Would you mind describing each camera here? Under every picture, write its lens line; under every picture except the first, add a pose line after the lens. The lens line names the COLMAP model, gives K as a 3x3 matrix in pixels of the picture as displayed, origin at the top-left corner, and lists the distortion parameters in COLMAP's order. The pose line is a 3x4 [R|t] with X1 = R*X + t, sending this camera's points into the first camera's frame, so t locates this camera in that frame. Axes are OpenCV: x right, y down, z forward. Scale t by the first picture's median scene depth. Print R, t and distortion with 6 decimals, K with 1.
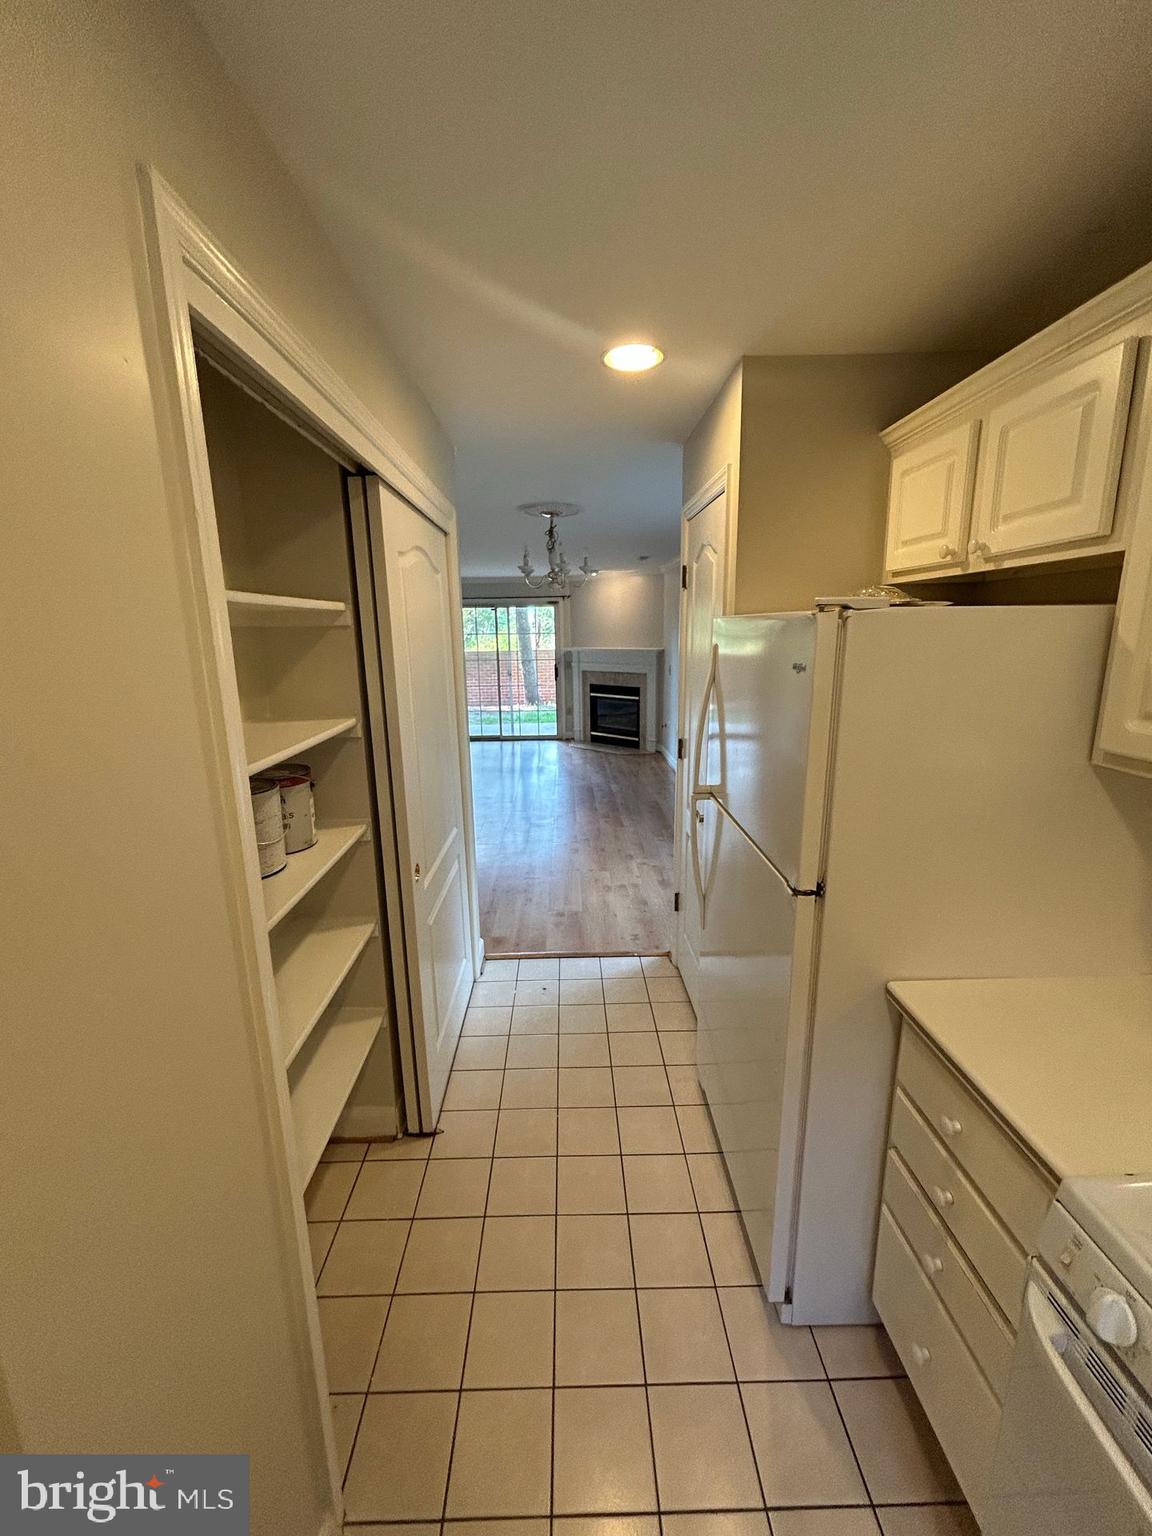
lens RADIAL K [[619.5, 0, 570.0], [0, 619.5, 765.0], [0, 0, 1]] dist [-0.006711, 0.001411]
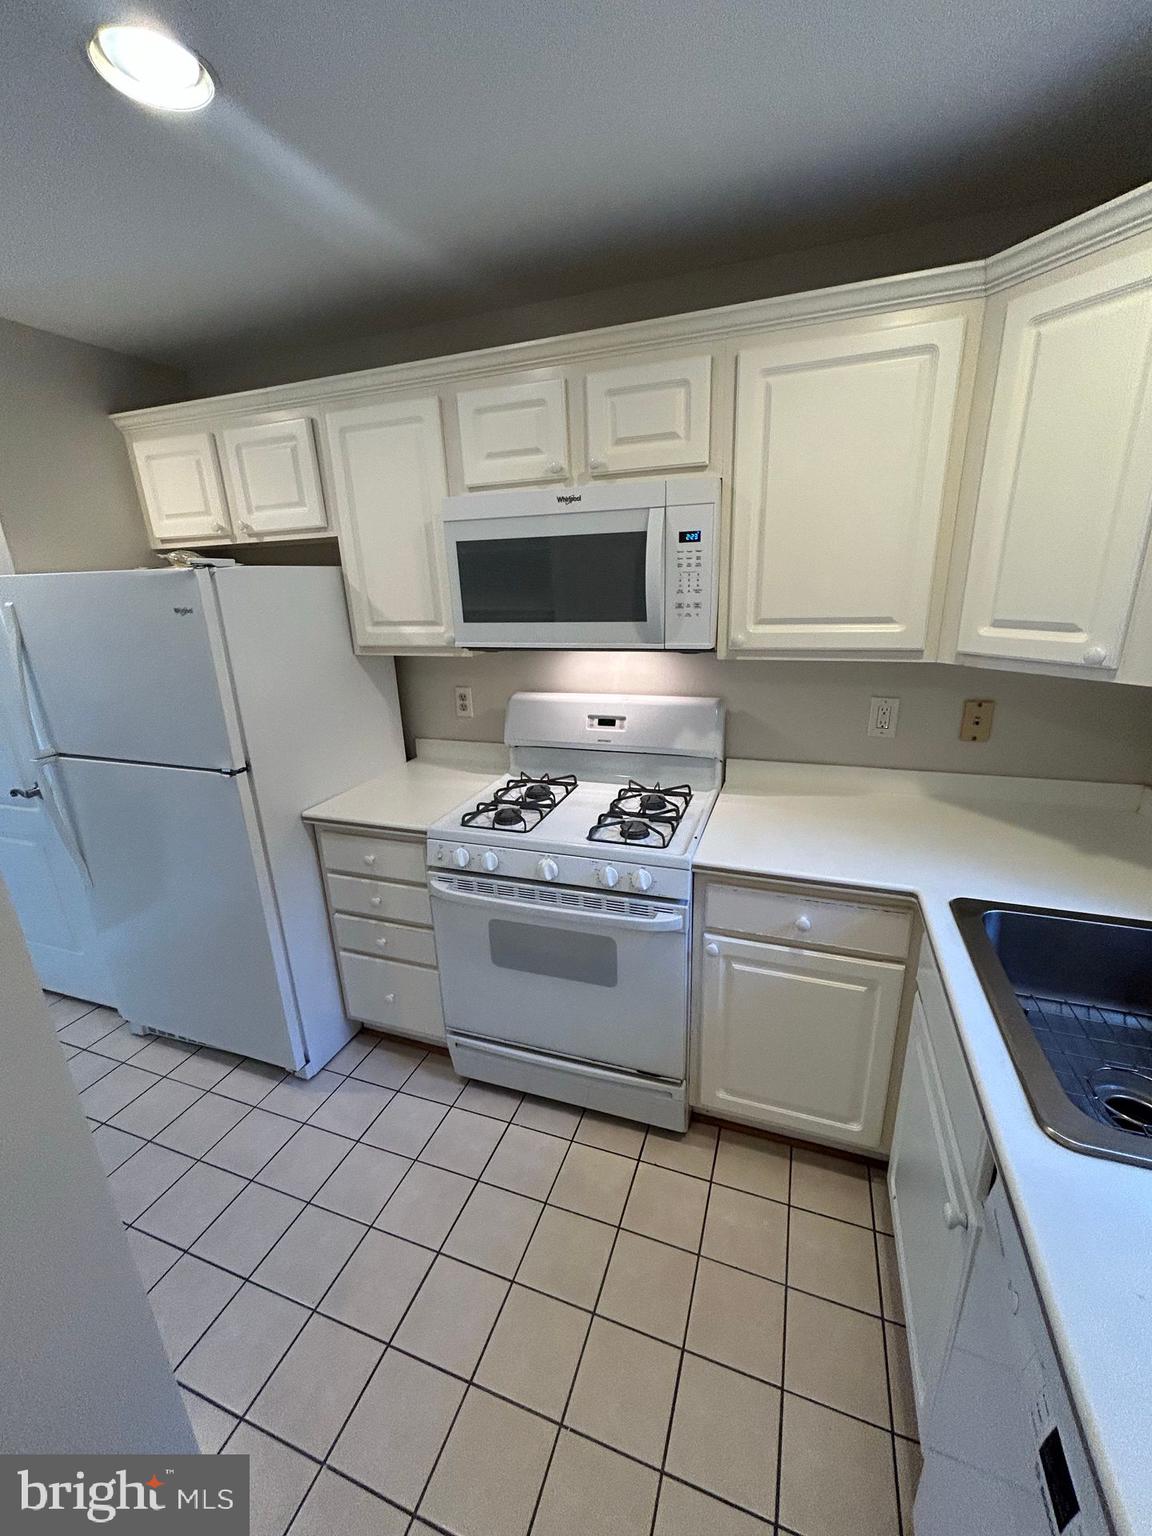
lens RADIAL K [[619.5, 0, 577.3], [0, 619.5, 771.0], [0, 0, 1]] dist [-0.006711, 0.001411]
pose [[0.352876, -0.281051, 0.892462, -0.562727], [0.227364, 0.950989, 0.209584, 0.078191], [-0.907625, 0.128957, 0.399482, -0.246484]]
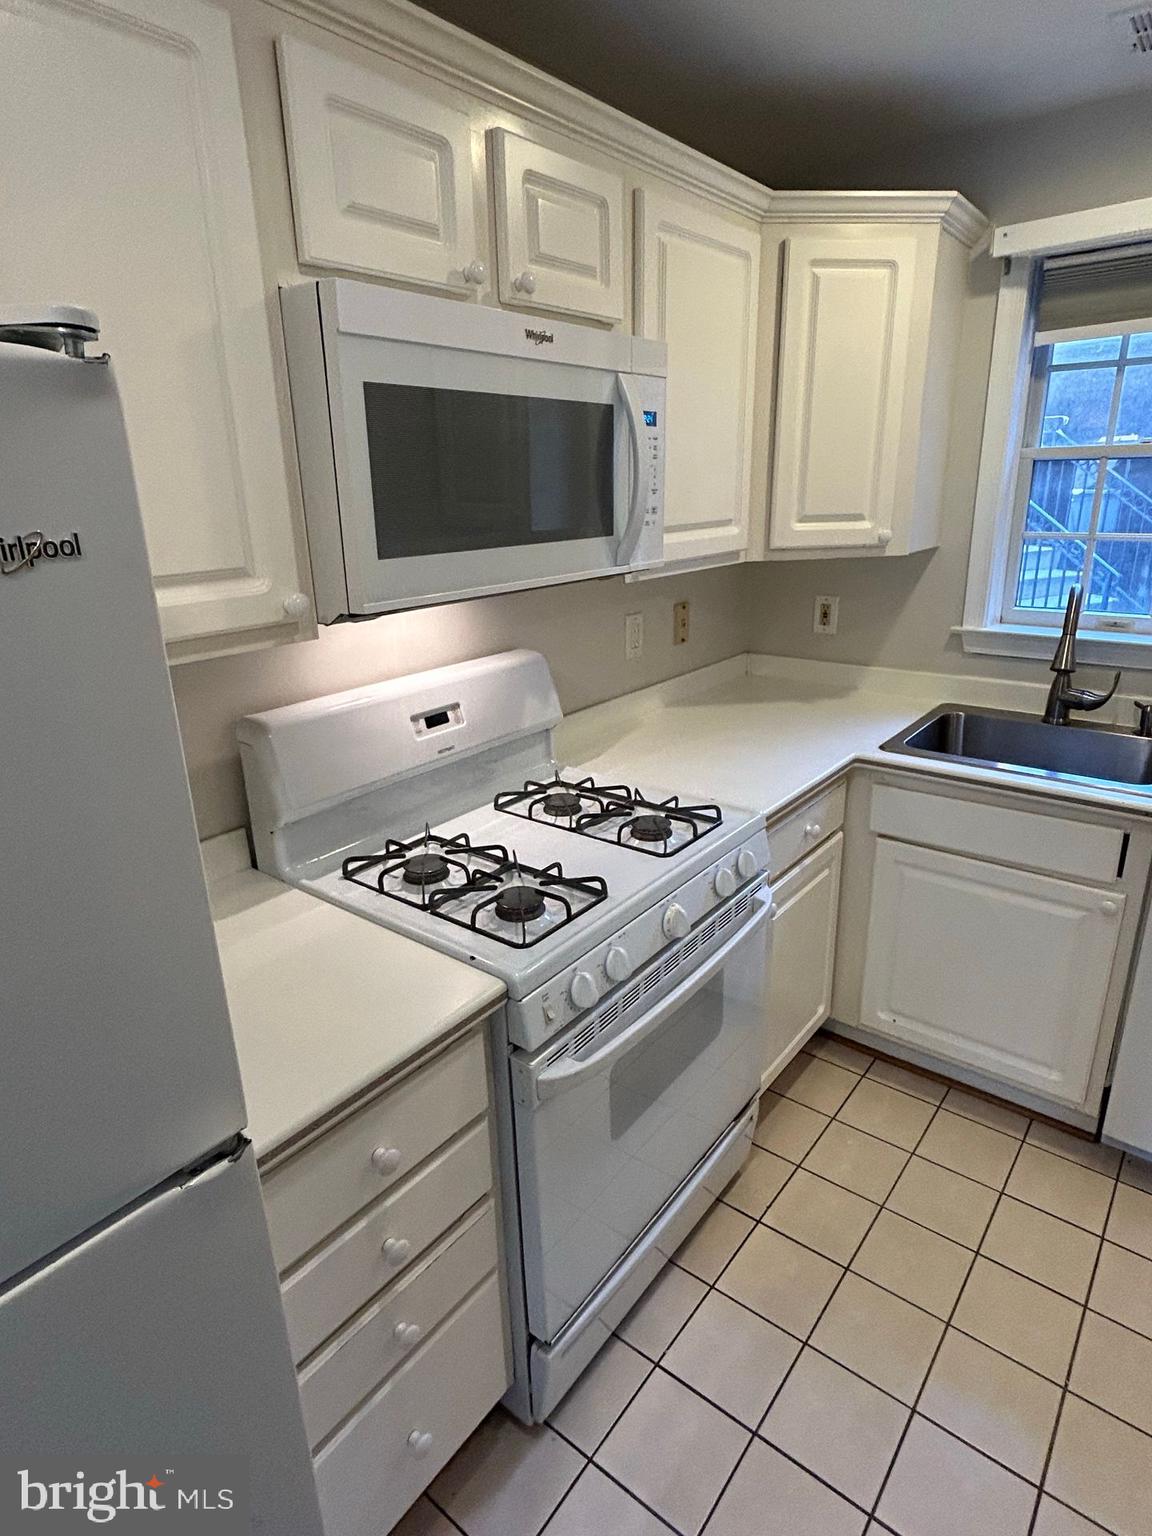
lens RADIAL K [[849.6, 0, 575.9], [0, 849.6, 765.0], [0, 0, 1]] dist [-0.004892, -0.001079]
pose [[-0.775760, -0.167180, 0.608479, -0.068005], [0.169959, 0.873278, 0.456617, -0.183554], [-0.607709, 0.457642, -0.649041, 1.022728]]
